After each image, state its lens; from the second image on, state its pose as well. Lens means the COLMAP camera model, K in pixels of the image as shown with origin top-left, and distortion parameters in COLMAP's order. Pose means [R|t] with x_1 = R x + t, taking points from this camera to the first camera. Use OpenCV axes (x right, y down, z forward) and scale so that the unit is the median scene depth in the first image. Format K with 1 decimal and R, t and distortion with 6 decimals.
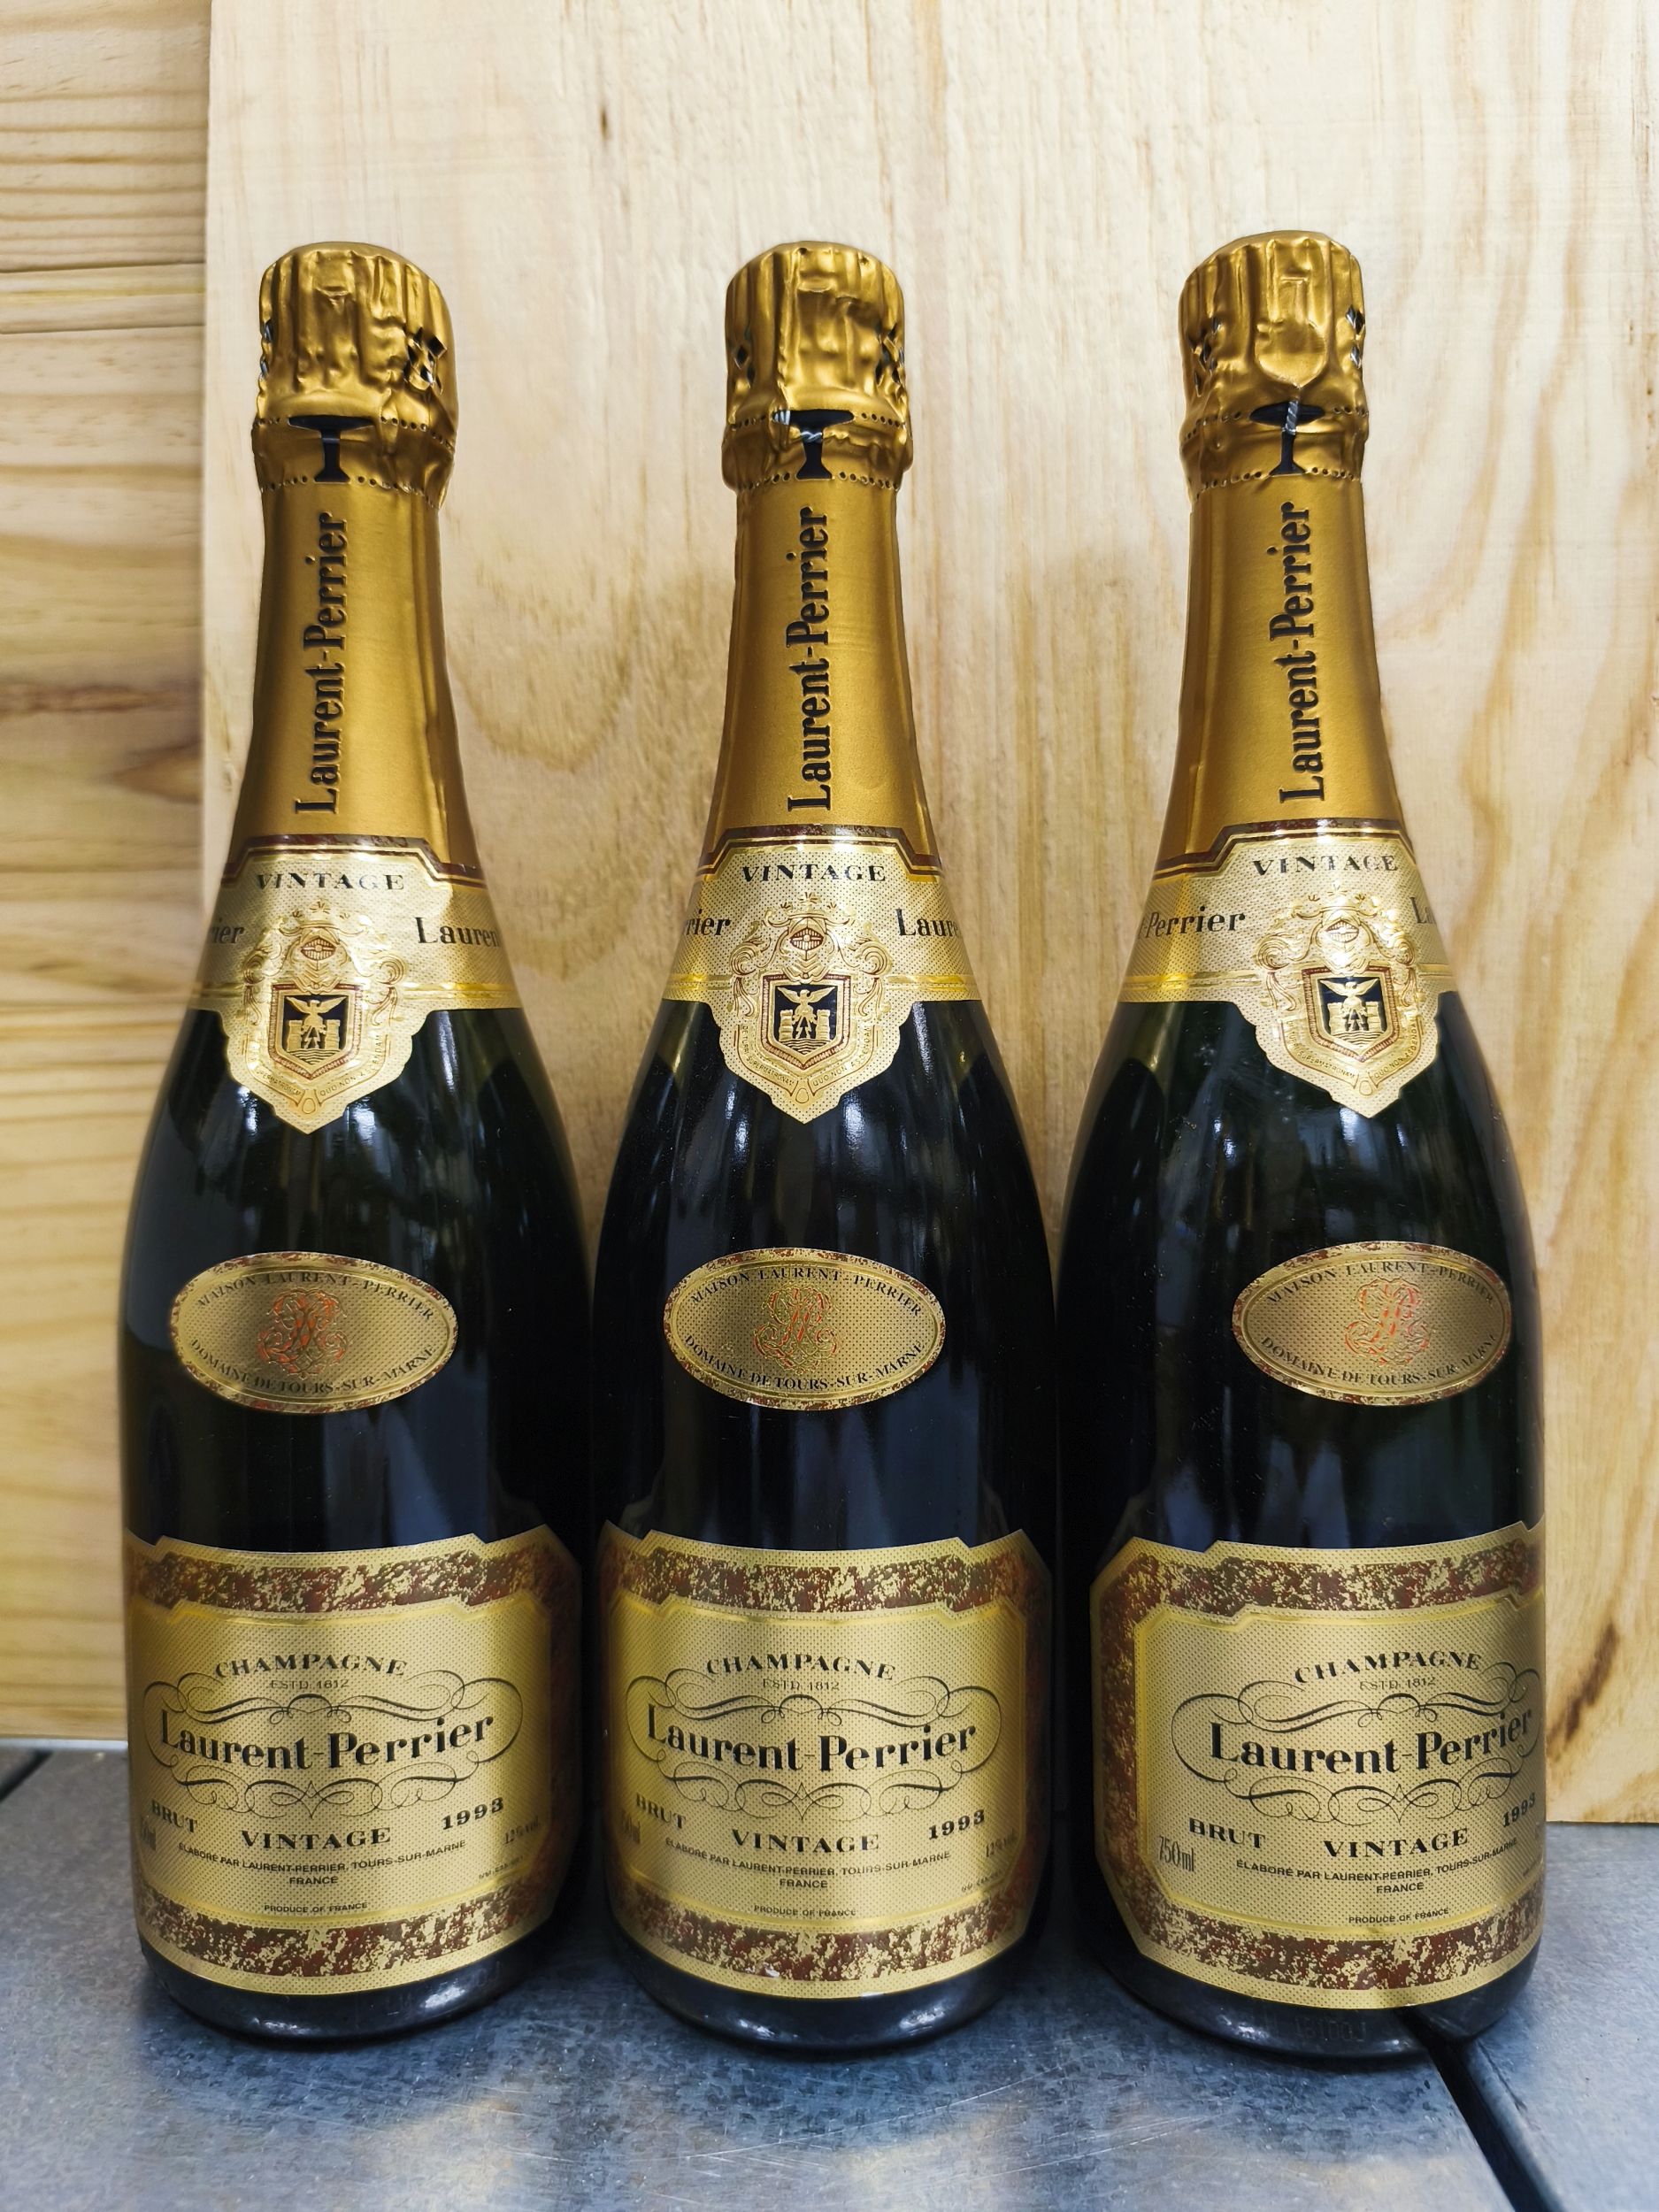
lens RADIAL K [[1490.1, 0, 802.9], [0, 1490.1, 1130.4], [0, 0, 1]] dist [-0.025070, -0.010906]
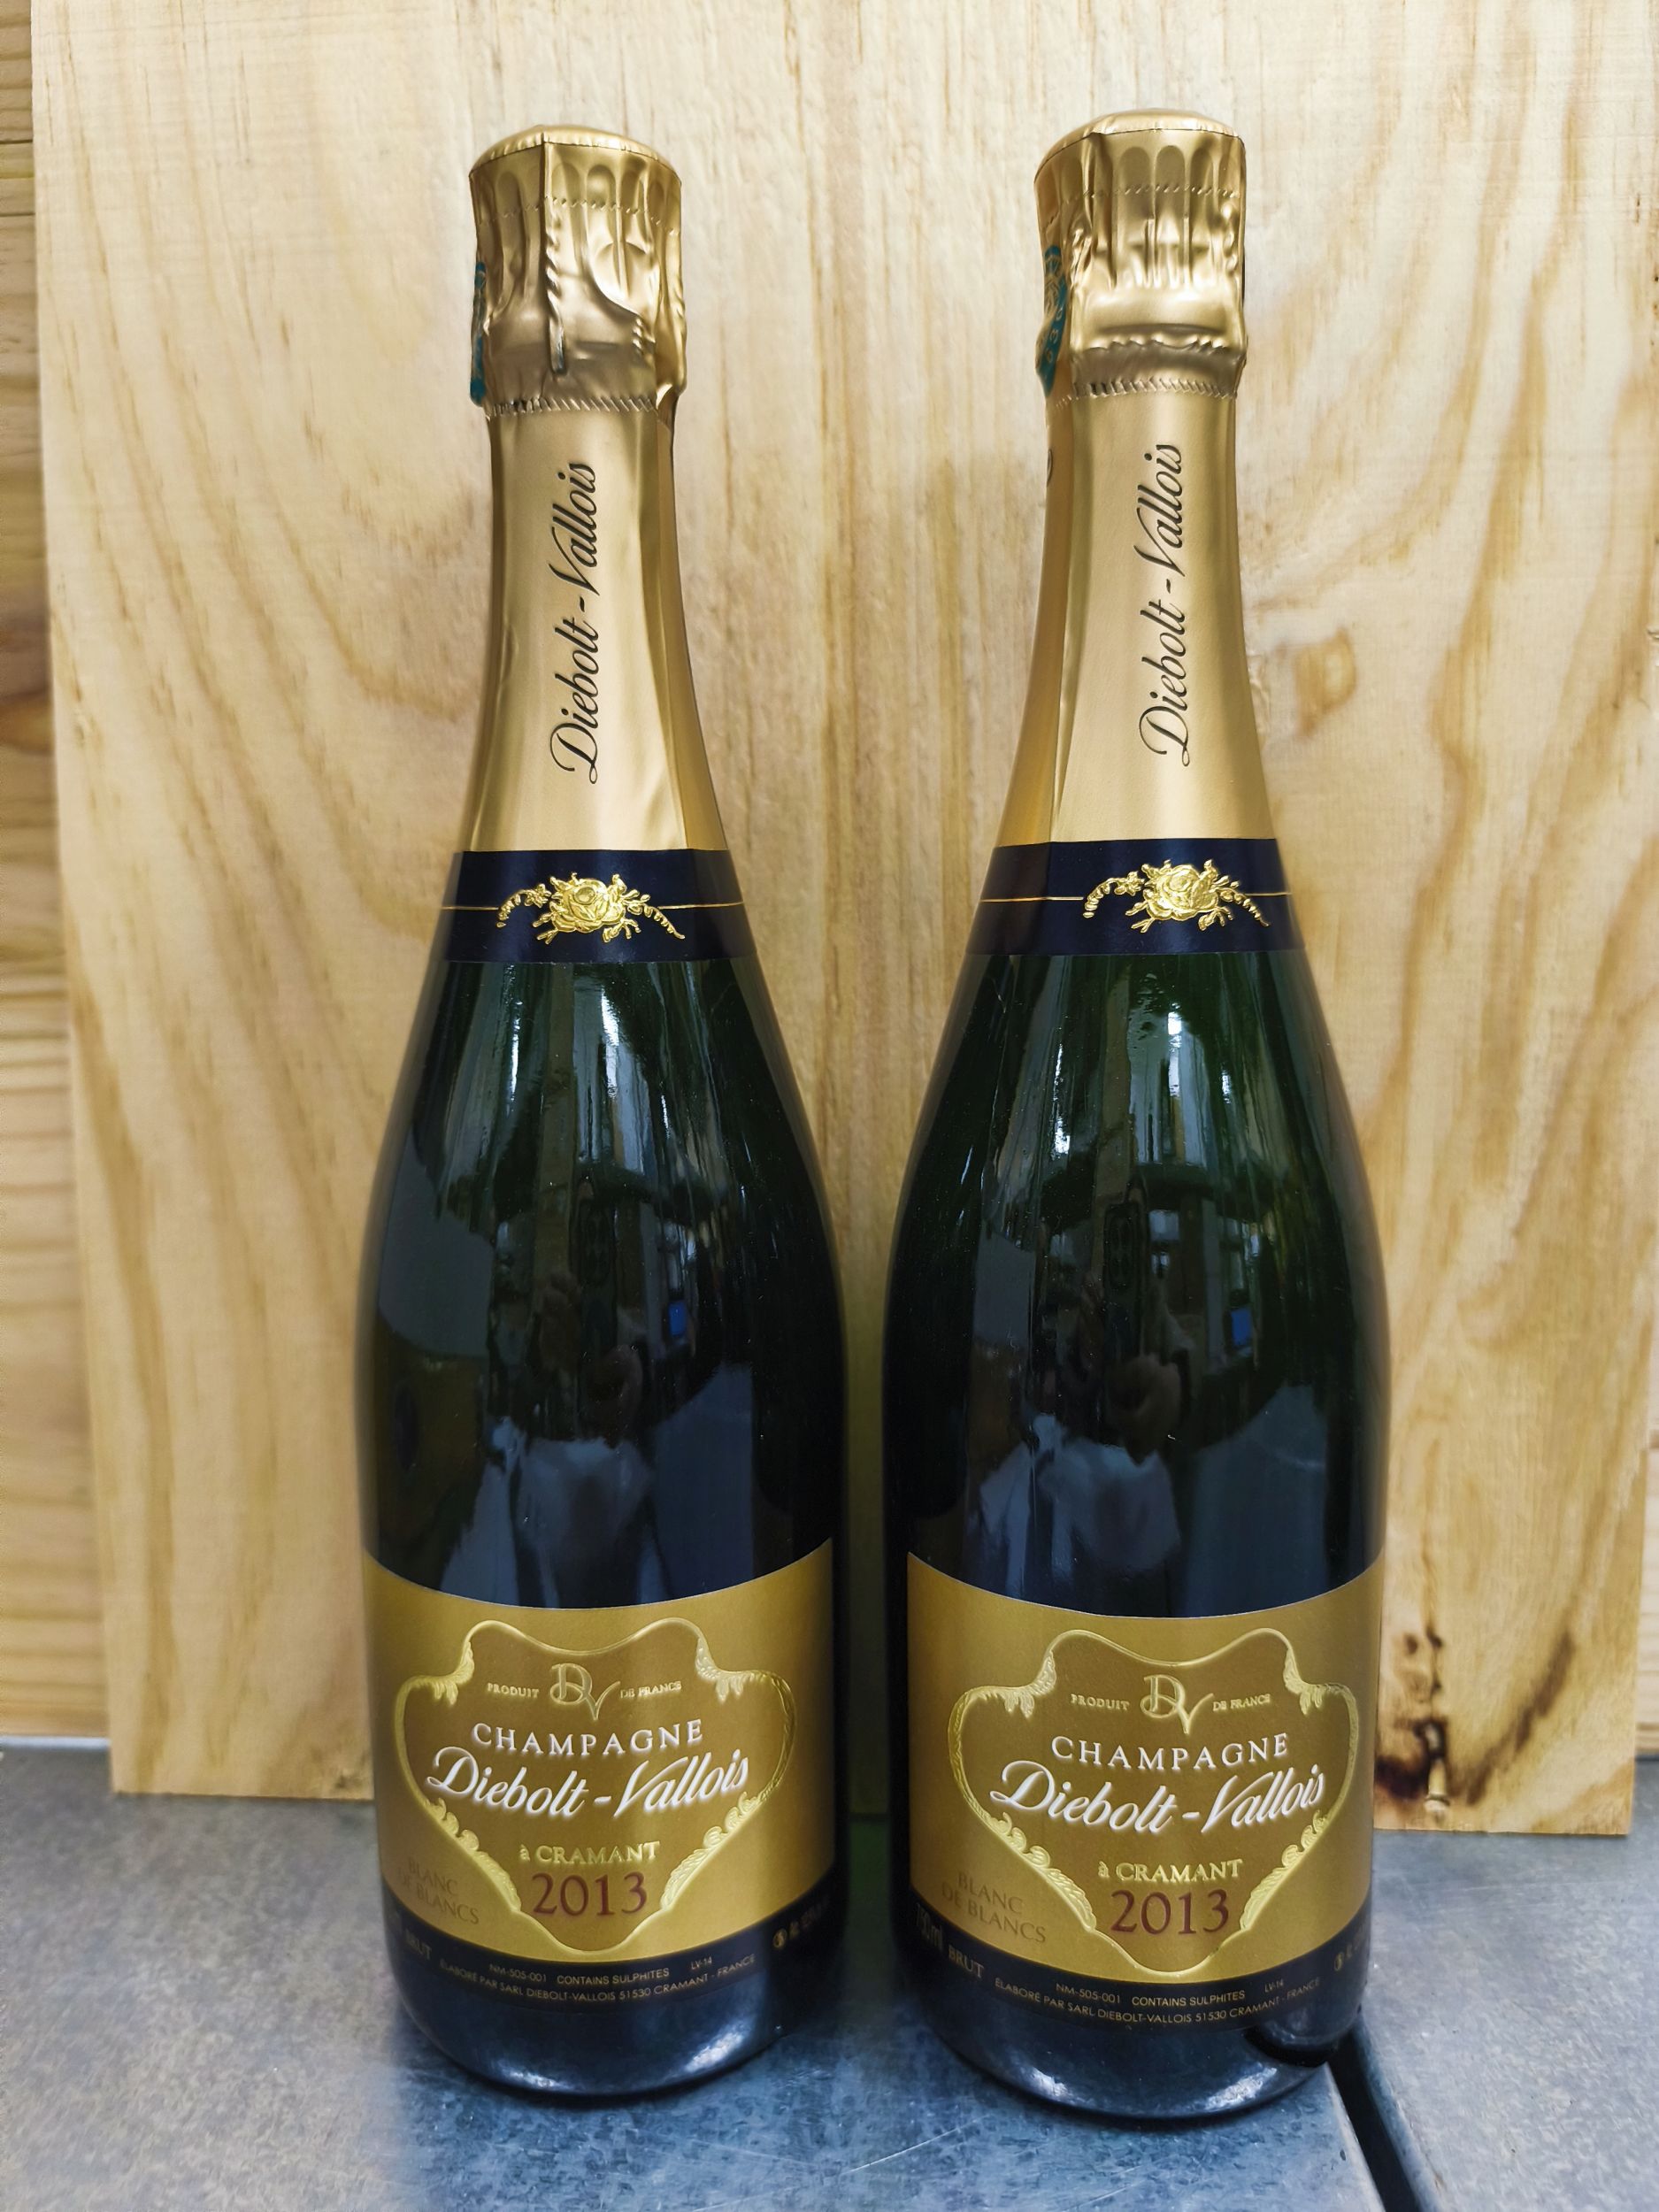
lens RADIAL K [[1490.1, 0, 796.3], [0, 1490.1, 1130.4], [0, 0, 1]] dist [-0.025070, -0.010906]
pose [[0.999964, -0.006278, -0.005767, 0.061112], [0.006709, 0.996935, 0.077941, -0.063326], [0.005260, -0.077977, 0.996941, 0.079250]]
